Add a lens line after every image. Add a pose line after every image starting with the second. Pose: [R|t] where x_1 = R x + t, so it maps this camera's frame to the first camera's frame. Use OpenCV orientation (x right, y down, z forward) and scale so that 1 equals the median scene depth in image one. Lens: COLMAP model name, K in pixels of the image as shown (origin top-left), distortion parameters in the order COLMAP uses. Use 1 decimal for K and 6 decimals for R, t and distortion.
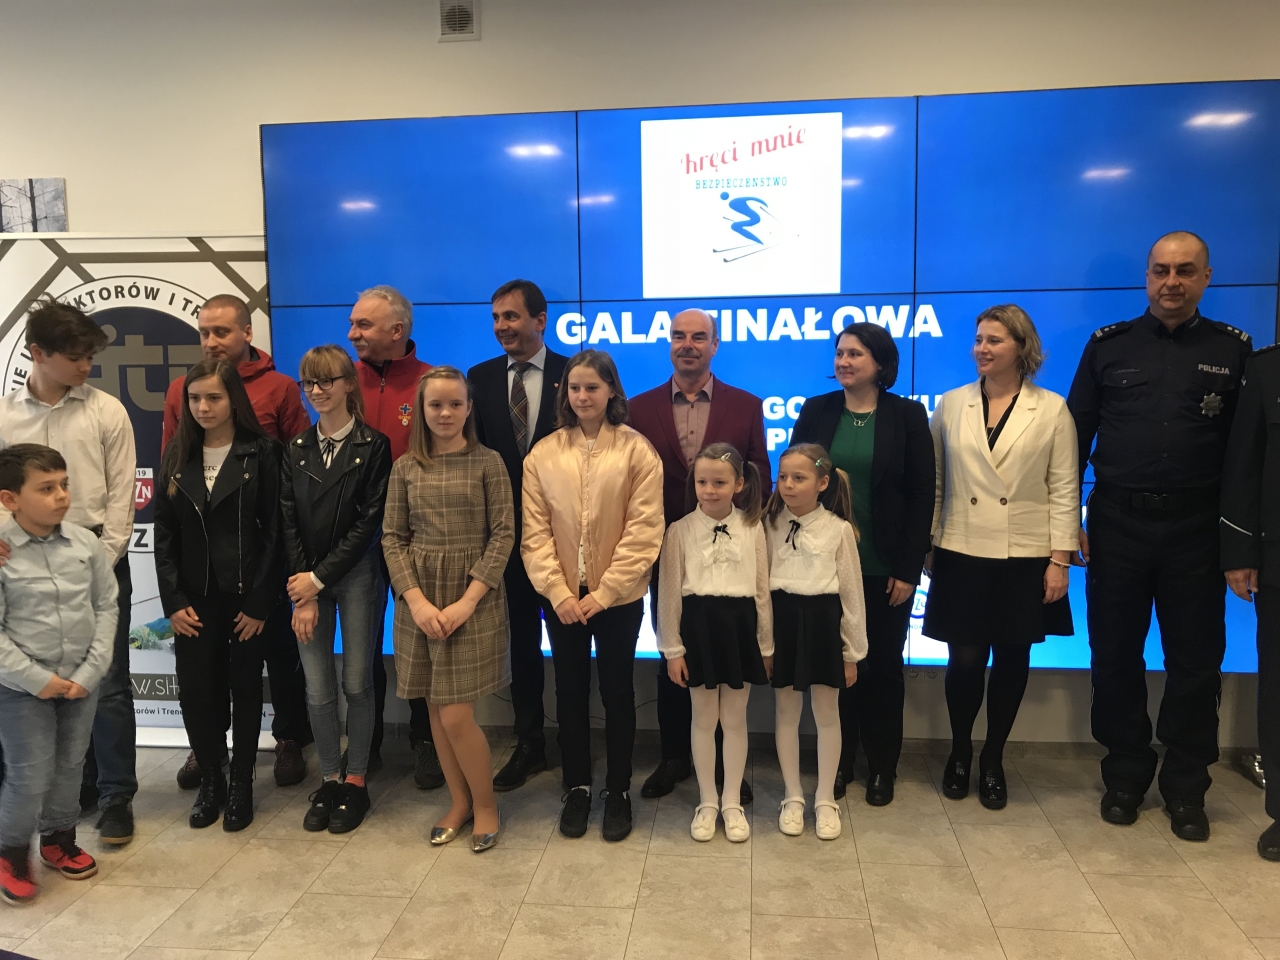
lens RADIAL K [[1052.1, 0, 640.7], [0, 1052.1, 486.3], [0, 0, 1]] dist [0.076488, -0.095964]
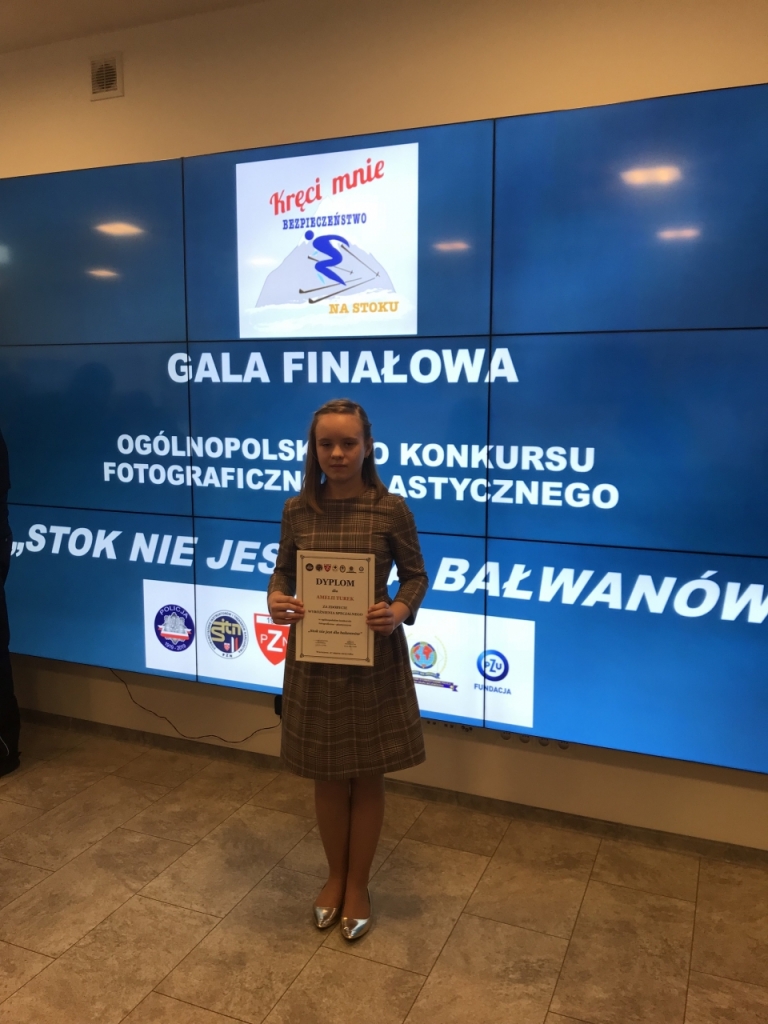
lens RADIAL K [[841.7, 0, 384.0], [0, 841.7, 512.0], [0, 0, 1]] dist [0.076488, -0.095964]
pose [[0.960768, 0.059972, -0.270790, 0.372416], [-0.056370, 0.998188, 0.021067, -0.037302], [0.271563, -0.004976, 0.962408, 0.255033]]
